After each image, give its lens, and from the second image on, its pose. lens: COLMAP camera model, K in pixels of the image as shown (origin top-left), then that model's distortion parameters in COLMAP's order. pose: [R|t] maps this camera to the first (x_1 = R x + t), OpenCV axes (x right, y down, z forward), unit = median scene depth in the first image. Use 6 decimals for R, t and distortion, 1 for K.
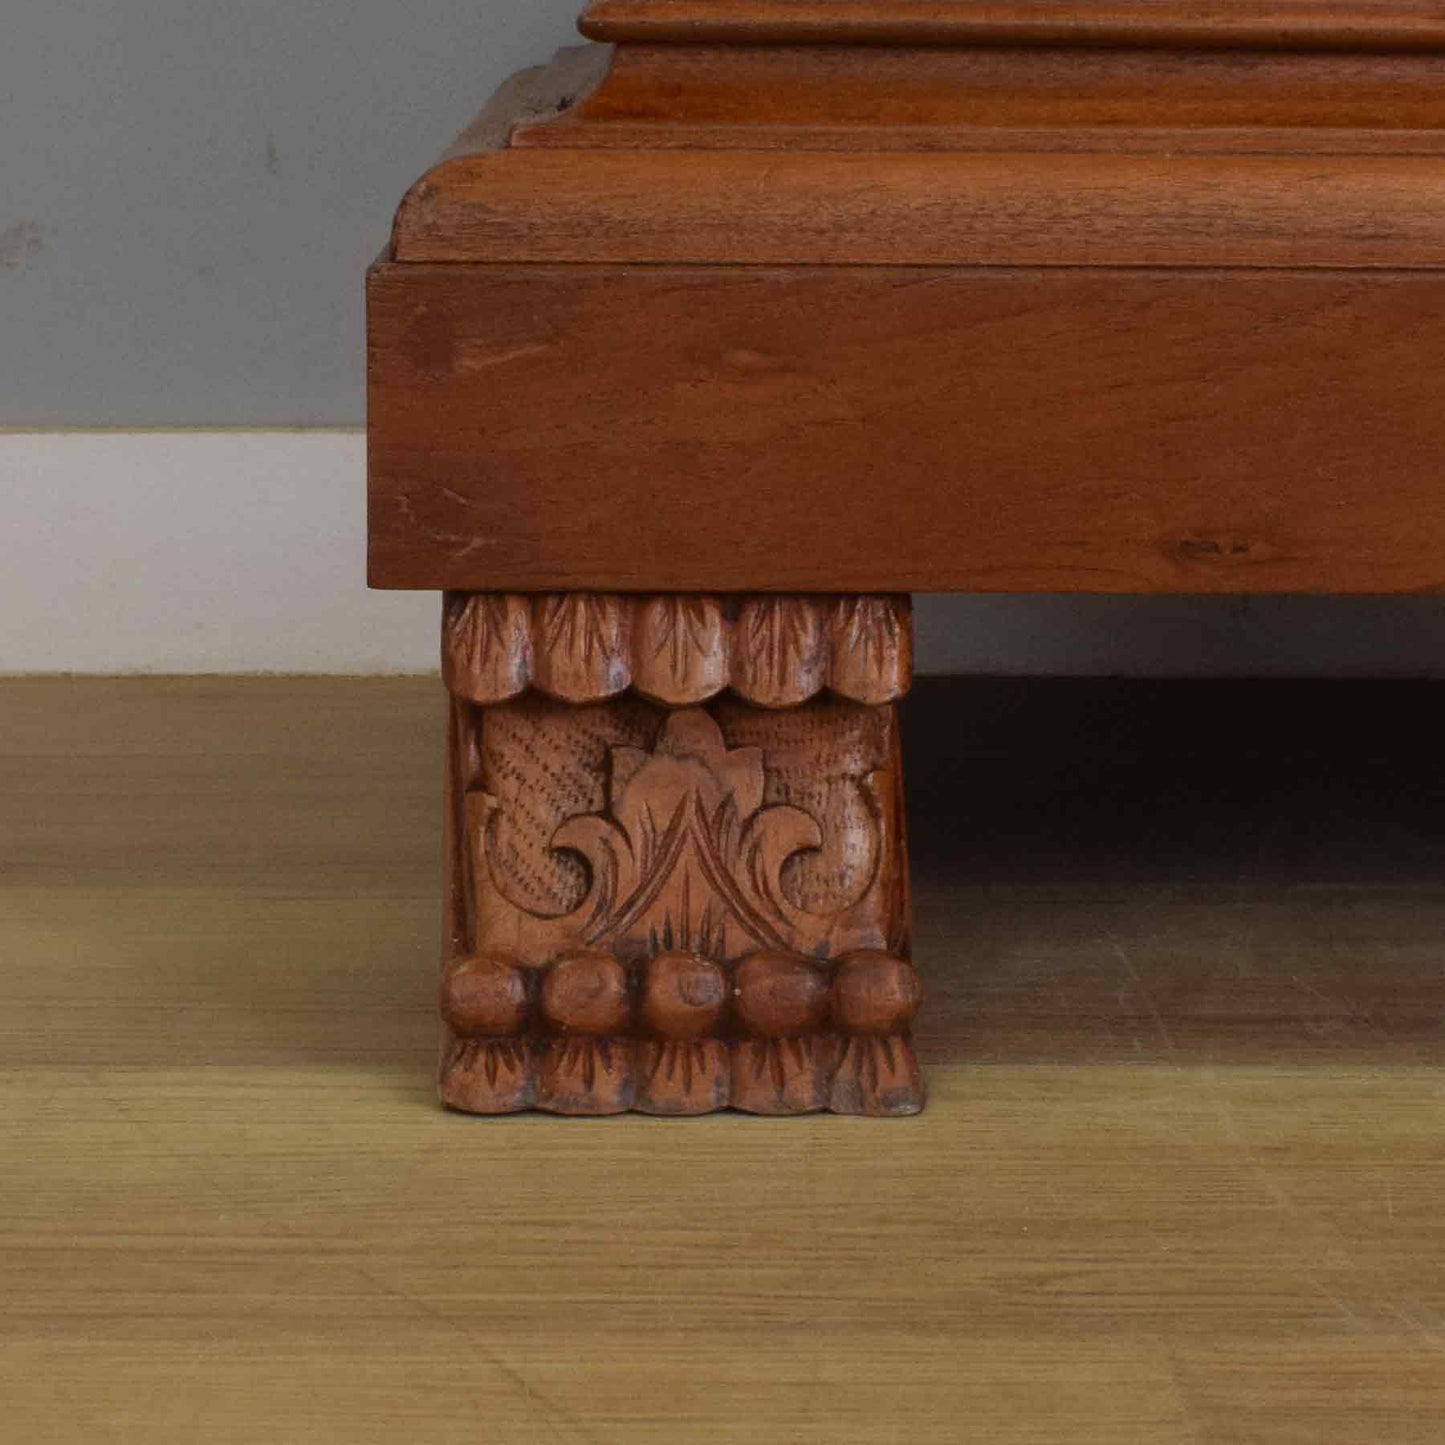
lens RADIAL K [[3048.8, 0, 722.5], [0, 3048.8, 722.5], [0, 0, 1]] dist [-0.053251, -0.122328]
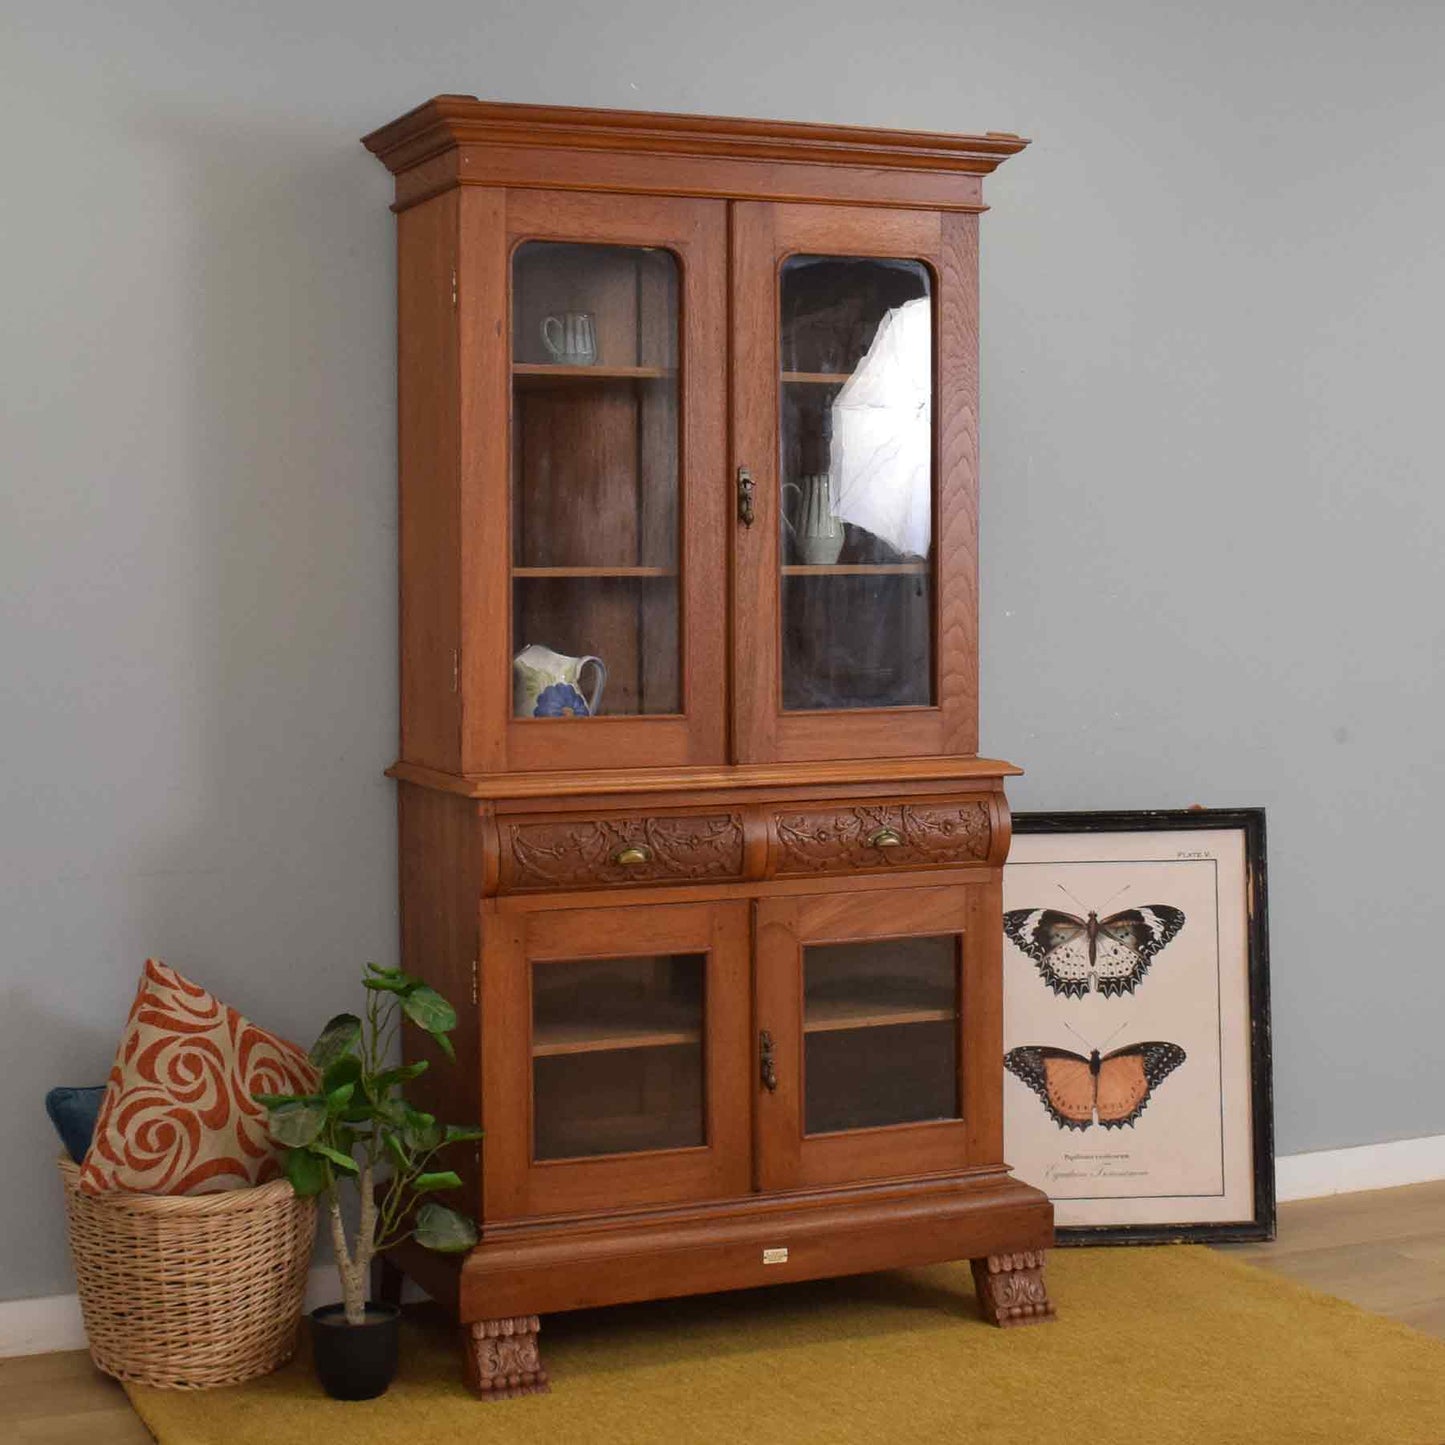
lens RADIAL K [[2654.7, 0, 745.4], [0, 2654.7, 721.9], [0, 0, 1]] dist [-0.050120, -0.192643]
pose [[0.922800, -0.036513, 0.383545, -1.662299], [0.079250, 0.992200, -0.096218, -0.721748], [-0.377040, 0.119186, 0.918496, -4.527439]]
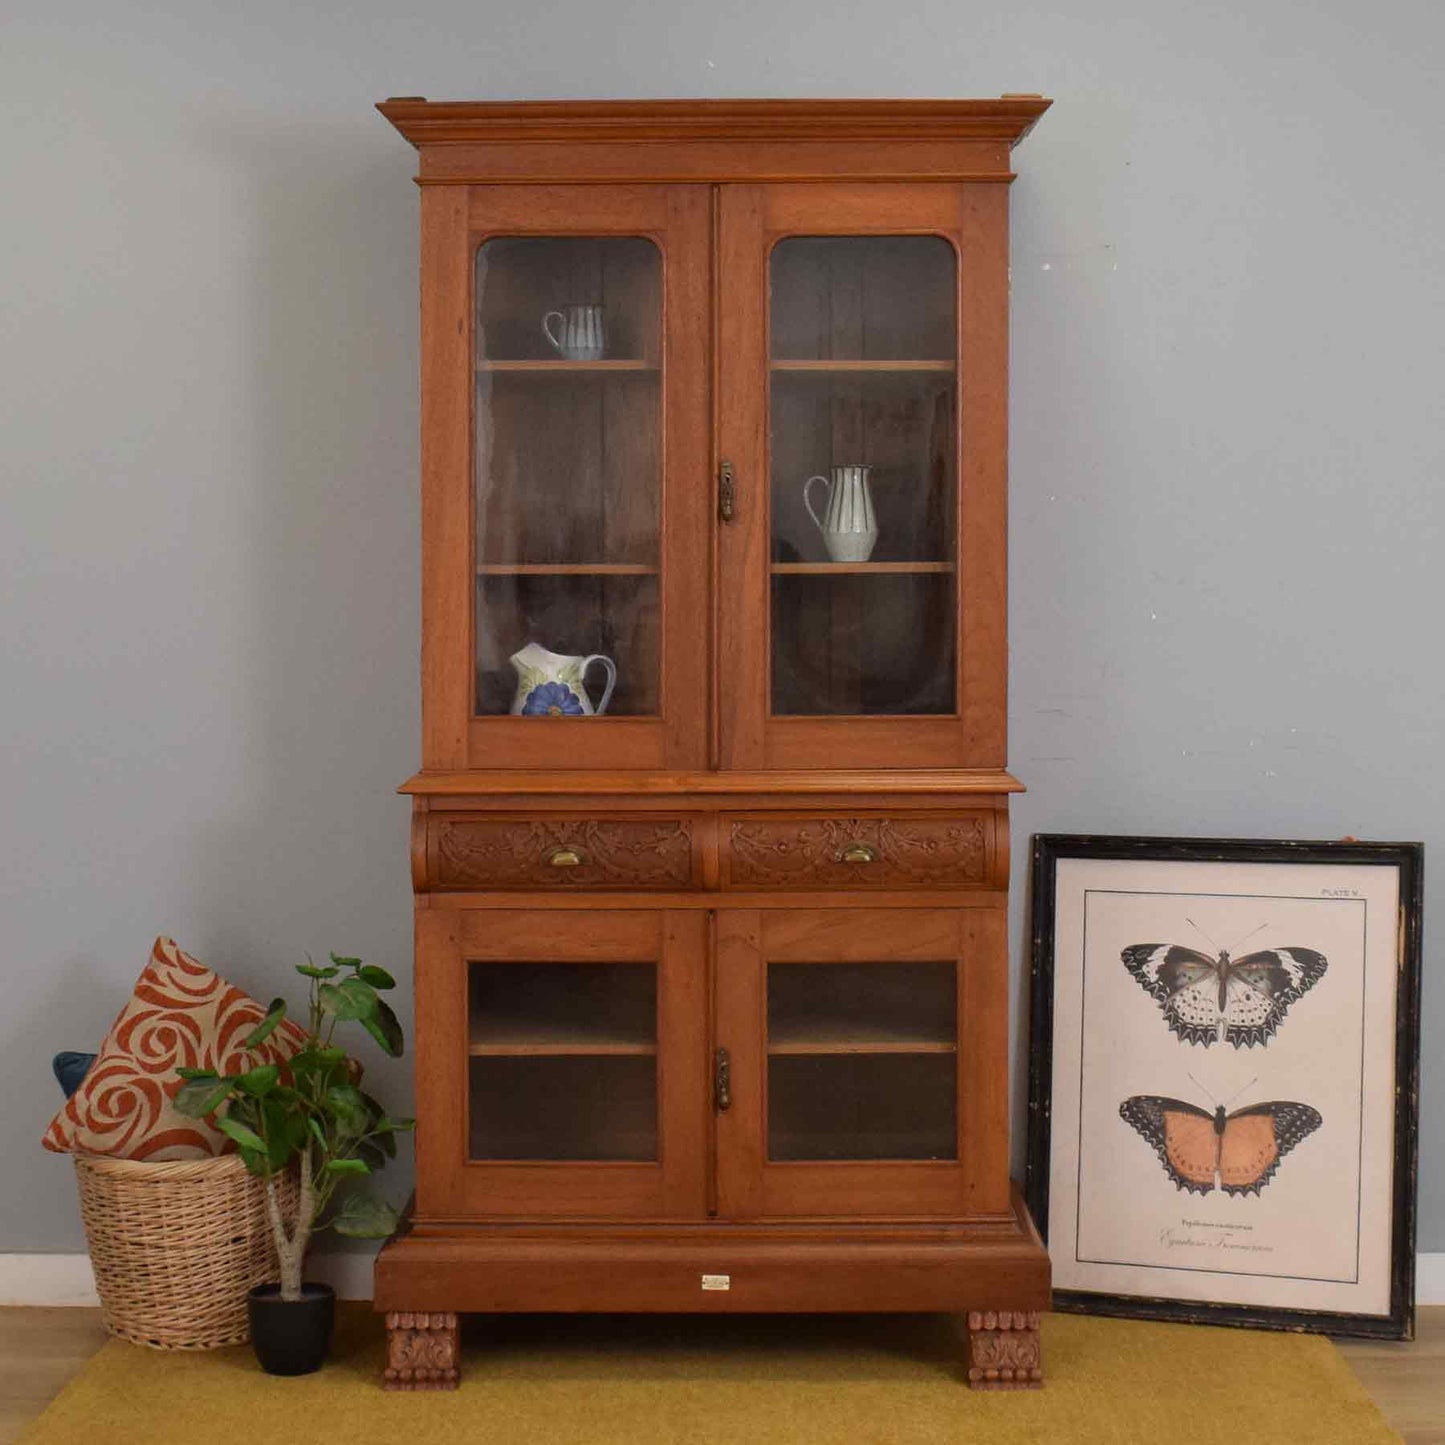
lens RADIAL K [[3048.8, 0, 722.5], [0, 3048.8, 722.5], [0, 0, 1]] dist [-0.053251, -0.122328]
pose [[0.999121, -0.010191, -0.040651, 0.909408], [0.005373, 0.993128, -0.116913, -0.532293], [0.041563, 0.116592, 0.992310, -5.589522]]
